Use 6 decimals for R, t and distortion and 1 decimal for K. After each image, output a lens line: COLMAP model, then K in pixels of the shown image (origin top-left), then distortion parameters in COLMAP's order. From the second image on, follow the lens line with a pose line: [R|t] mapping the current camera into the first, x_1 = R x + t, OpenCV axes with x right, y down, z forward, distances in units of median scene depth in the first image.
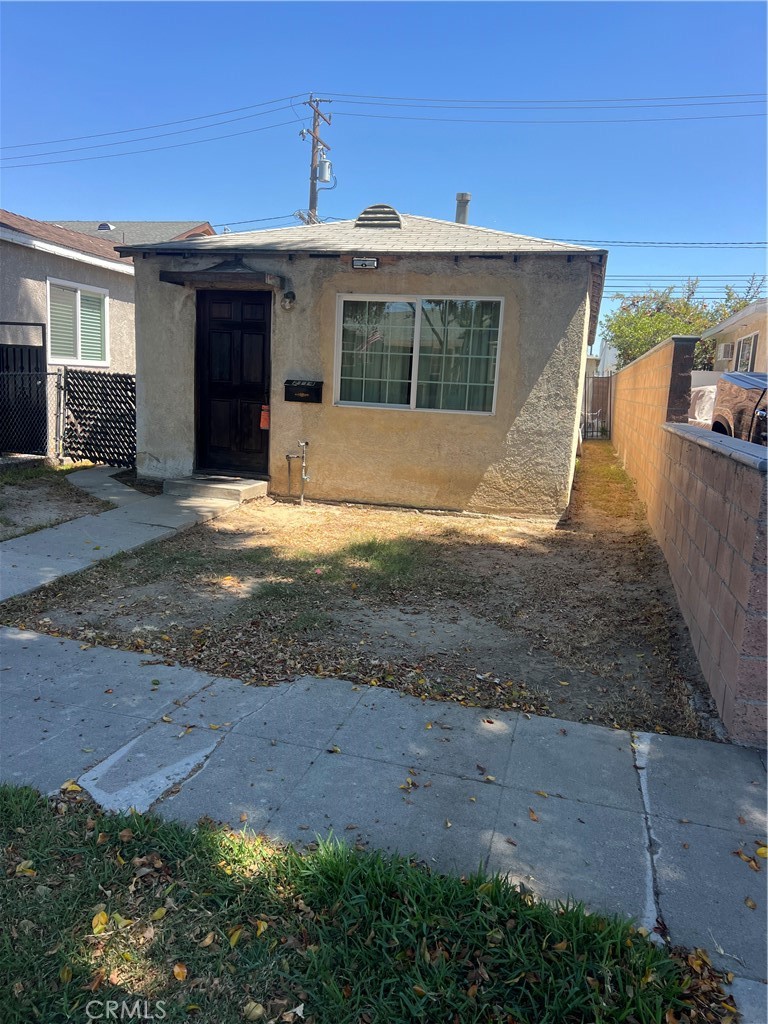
lens RADIAL K [[777.3, 0, 391.8], [0, 777.3, 511.5], [0, 0, 1]] dist [0.041115, -0.040326]
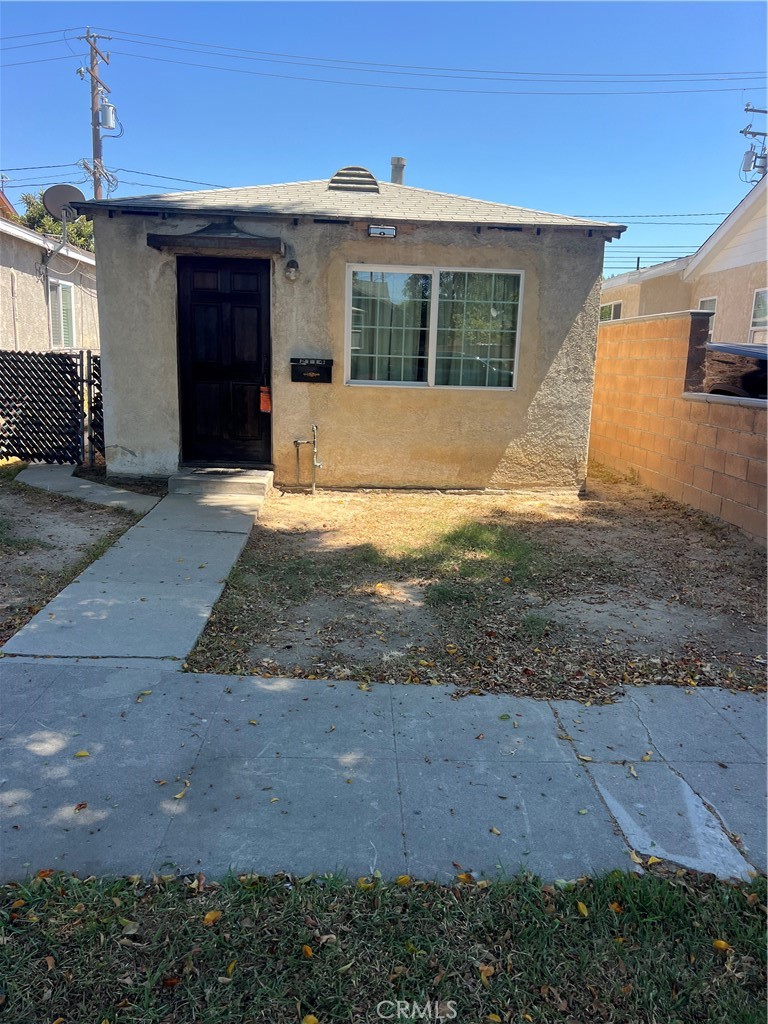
lens RADIAL K [[777.3, 0, 383.7], [0, 777.3, 507.4], [0, 0, 1]] dist [0.041115, -0.040326]
pose [[0.951974, -0.077482, 0.296212, -0.328646], [0.065396, 0.996580, 0.050509, -0.035572], [-0.299112, -0.028713, 0.953786, 0.097403]]
